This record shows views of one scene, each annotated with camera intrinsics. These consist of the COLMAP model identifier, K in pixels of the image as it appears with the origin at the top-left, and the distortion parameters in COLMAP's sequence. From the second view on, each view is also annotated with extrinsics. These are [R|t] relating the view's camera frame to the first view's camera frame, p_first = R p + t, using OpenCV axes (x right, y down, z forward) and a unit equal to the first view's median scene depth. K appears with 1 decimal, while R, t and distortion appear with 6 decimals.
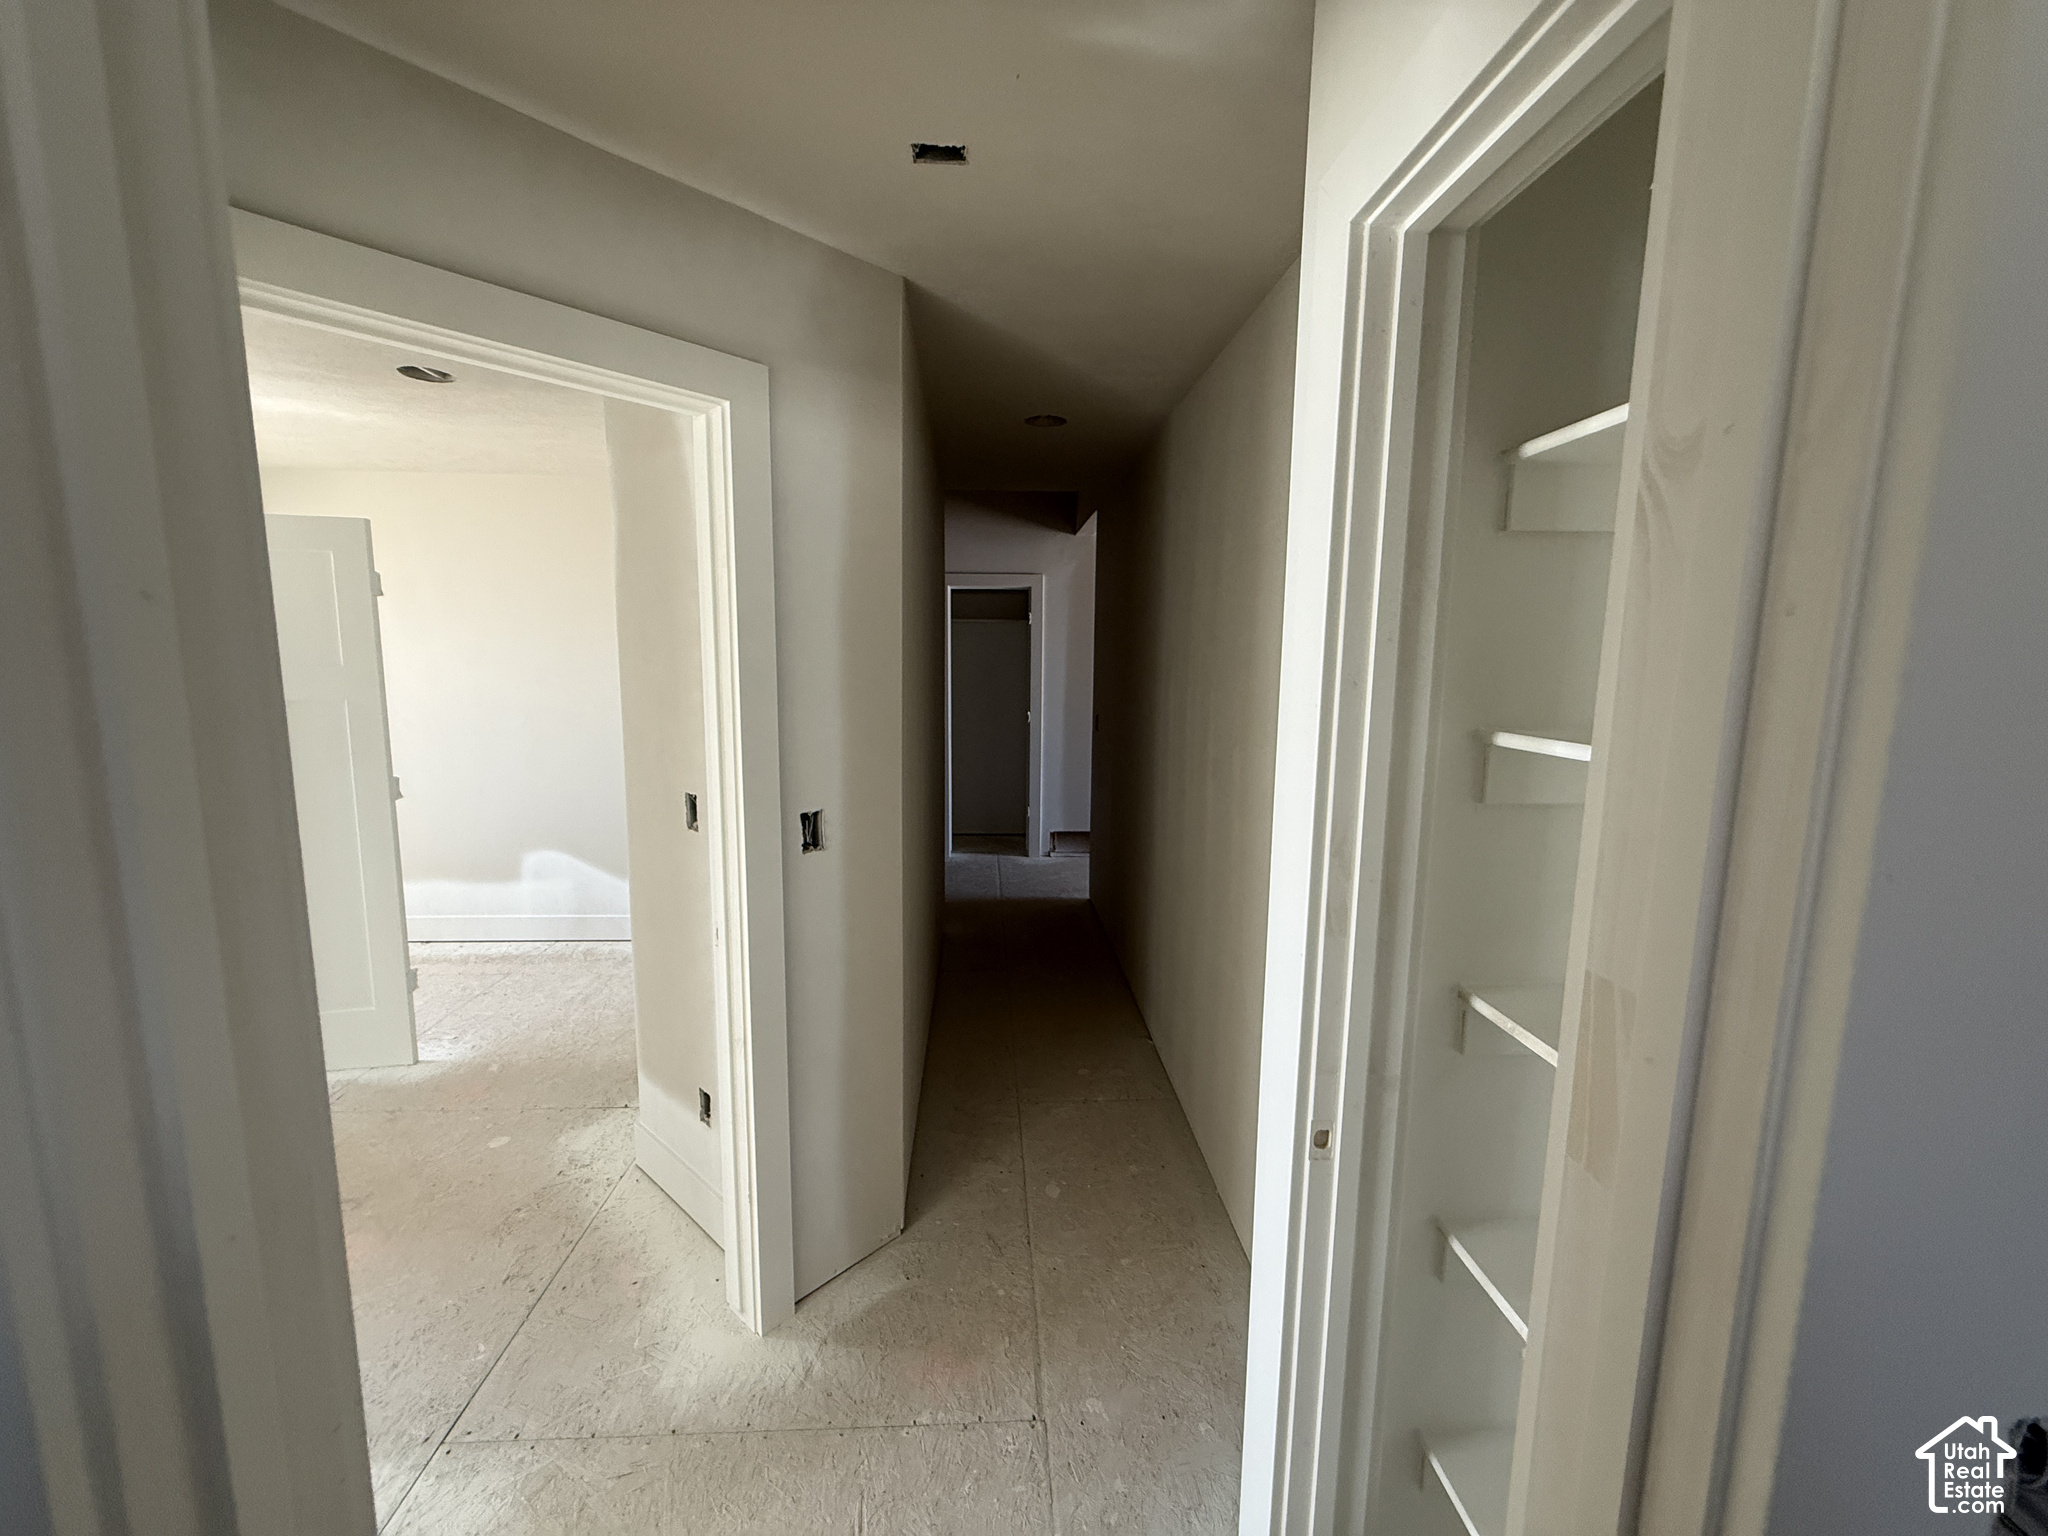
lens RADIAL K [[820.8, 0, 1020.6], [0, 820.8, 767.7], [0, 0, 1]] dist [0.001698, 0.000106]
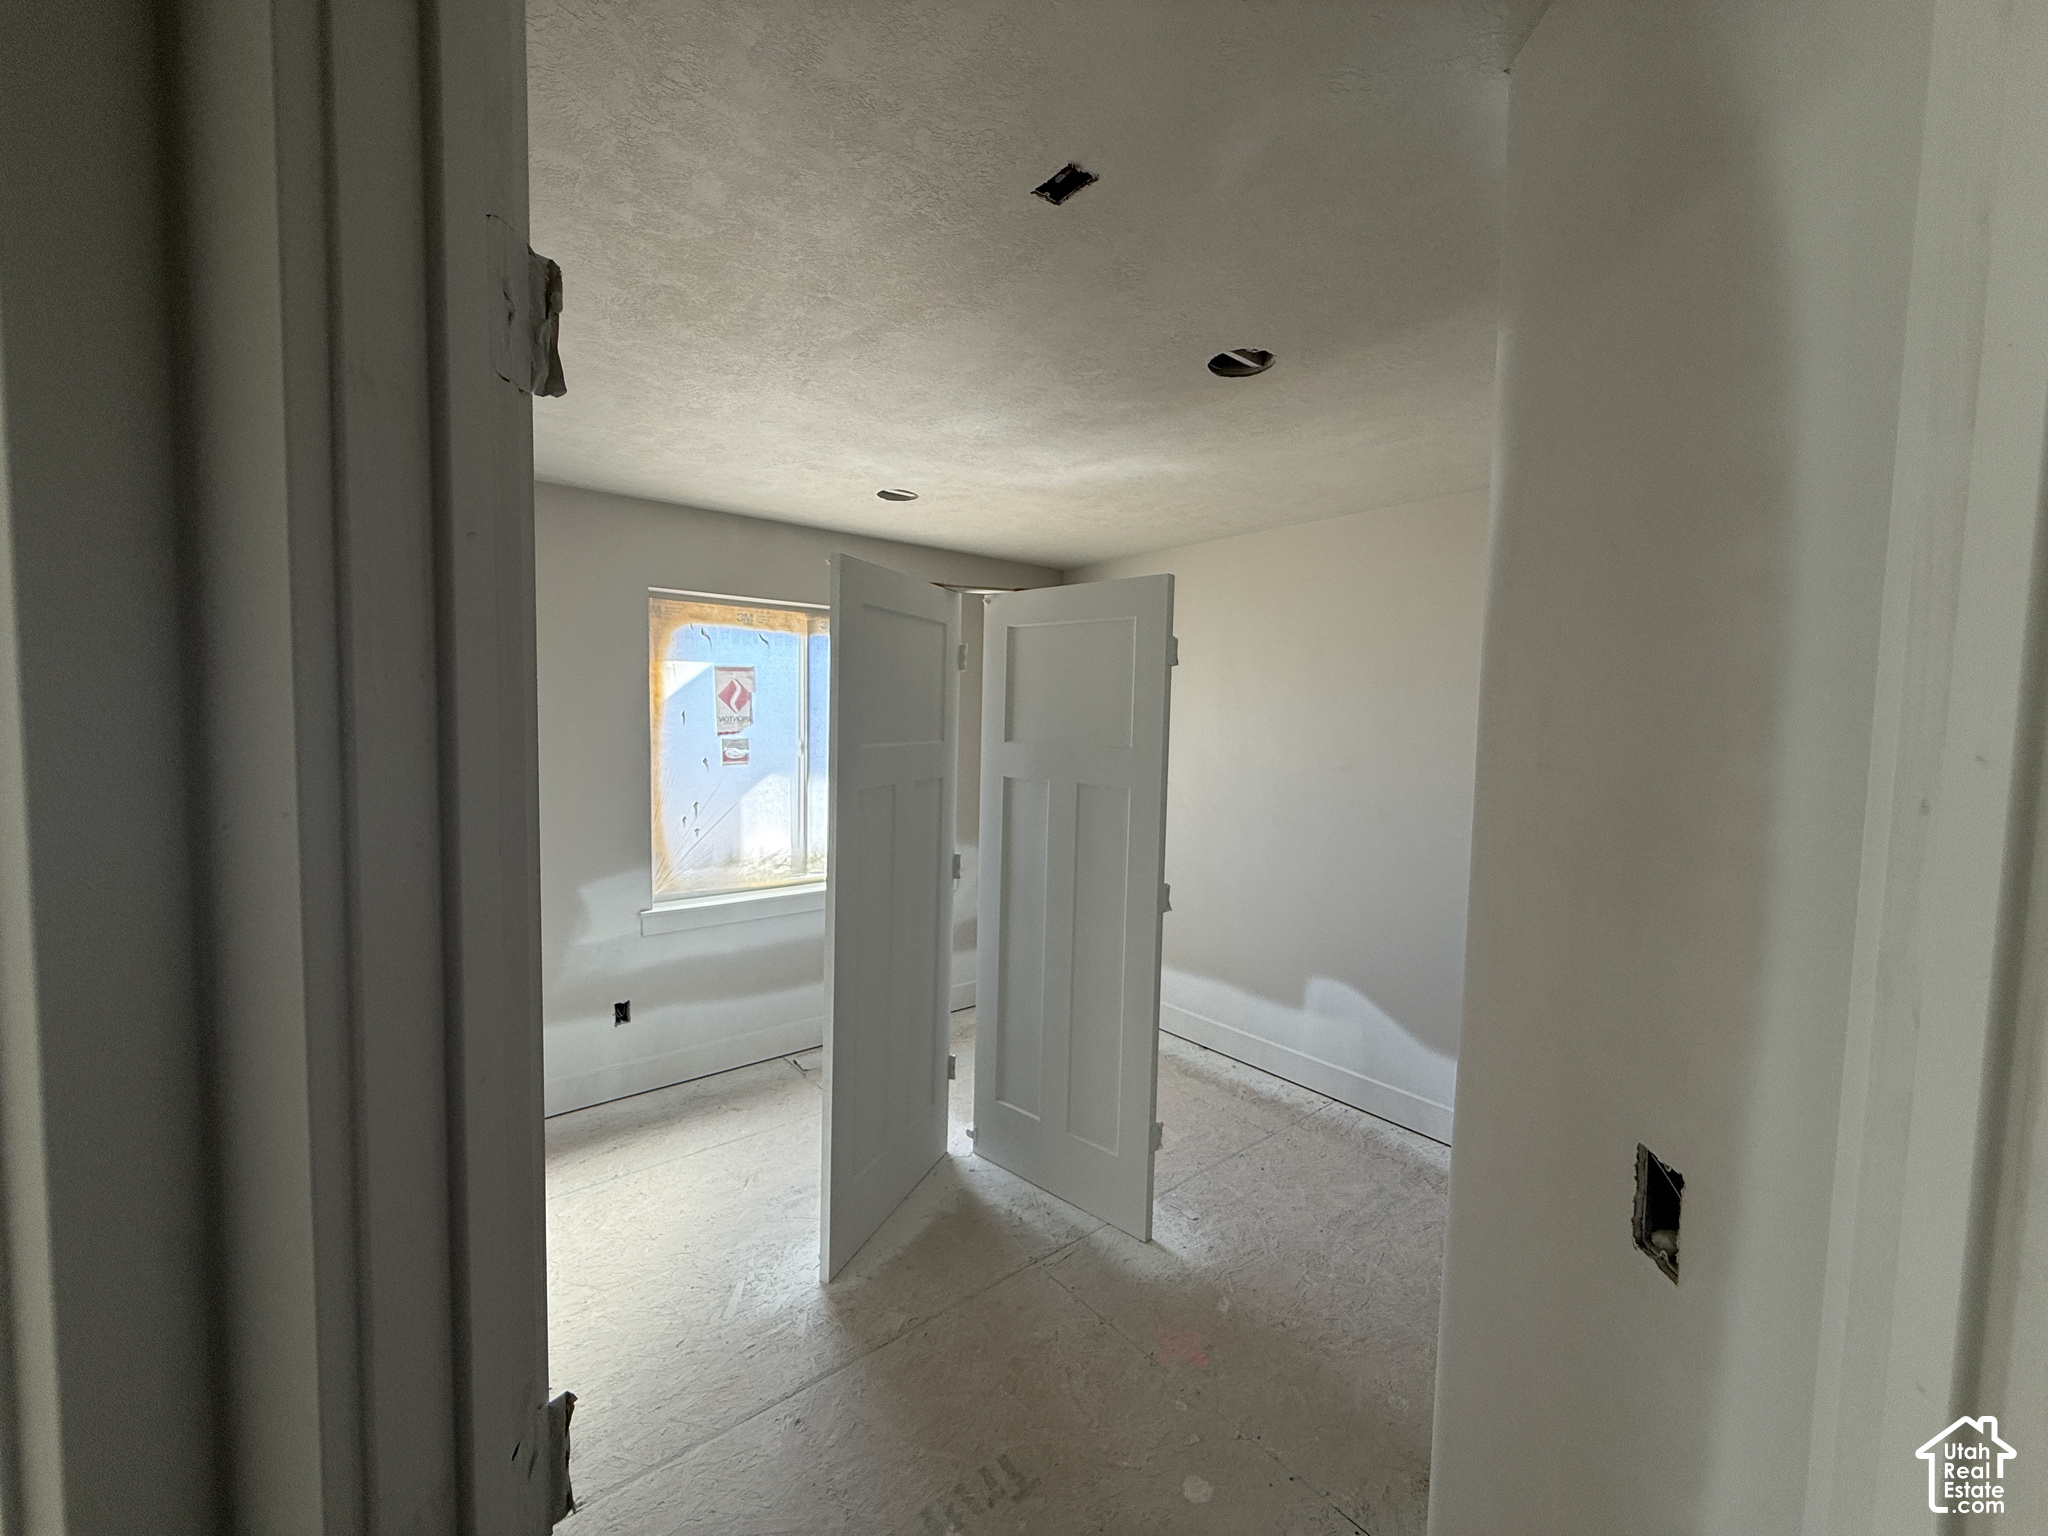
lens RADIAL K [[820.8, 0, 1019.7], [0, 820.8, 766.6], [0, 0, 1]] dist [0.001698, 0.000106]
pose [[0.599337, 0.048872, -0.799003, -0.163126], [-0.121521, 0.992121, -0.030470, -0.049939], [0.791219, 0.115357, 0.600554, 0.308450]]
